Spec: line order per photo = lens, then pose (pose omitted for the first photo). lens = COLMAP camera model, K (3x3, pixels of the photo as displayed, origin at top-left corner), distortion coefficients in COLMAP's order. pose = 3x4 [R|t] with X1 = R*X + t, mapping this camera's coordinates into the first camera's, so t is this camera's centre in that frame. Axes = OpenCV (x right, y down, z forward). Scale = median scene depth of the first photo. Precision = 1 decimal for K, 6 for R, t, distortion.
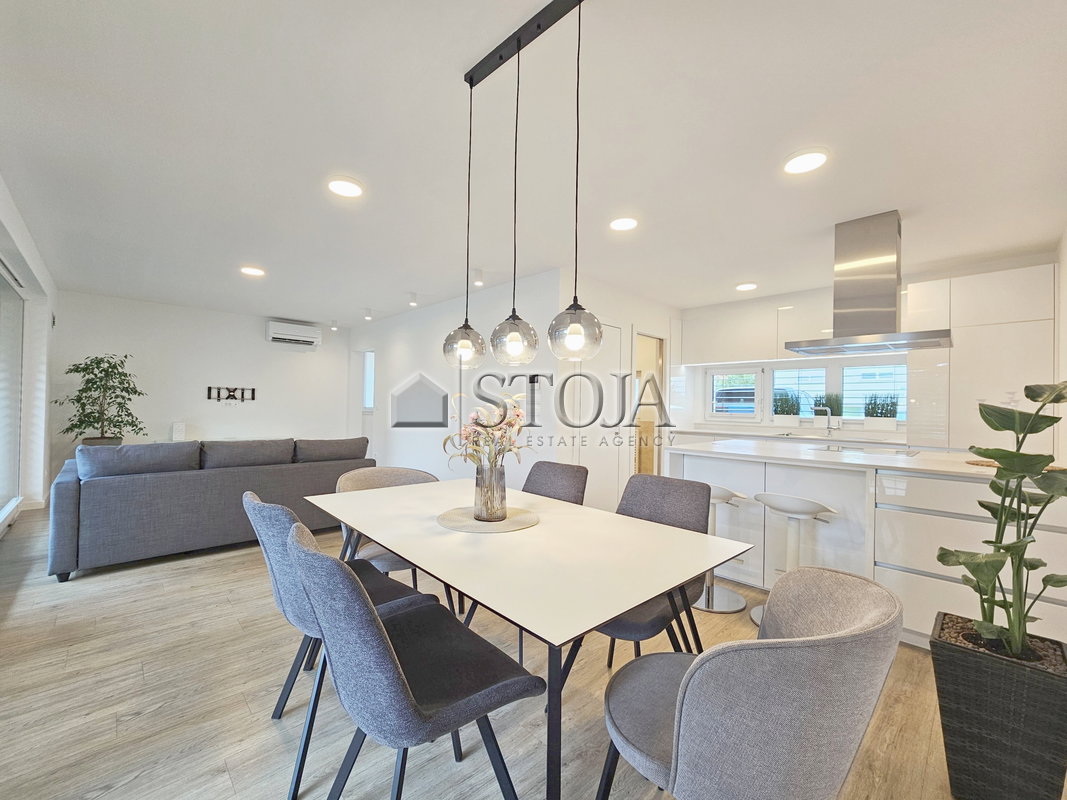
lens RADIAL K [[436.7, 0, 535.2], [0, 436.7, 402.8], [0, 0, 1]] dist [0.000113, 0.000130]
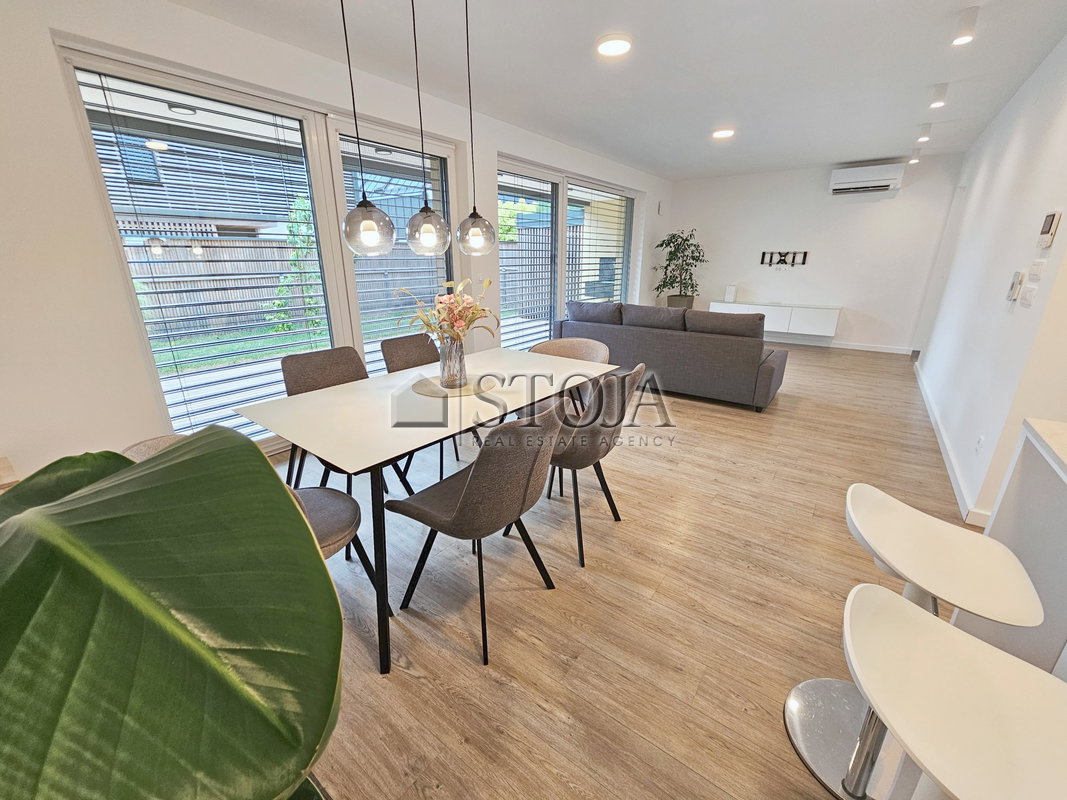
lens RADIAL K [[436.7, 0, 536.1], [0, 436.7, 404.9], [0, 0, 1]] dist [0.000113, 0.000130]
pose [[0.166611, 0.298035, -0.939902, 0.275301], [0.016430, 0.952254, 0.304864, -0.015190], [0.985886, -0.066237, 0.153759, 0.260171]]
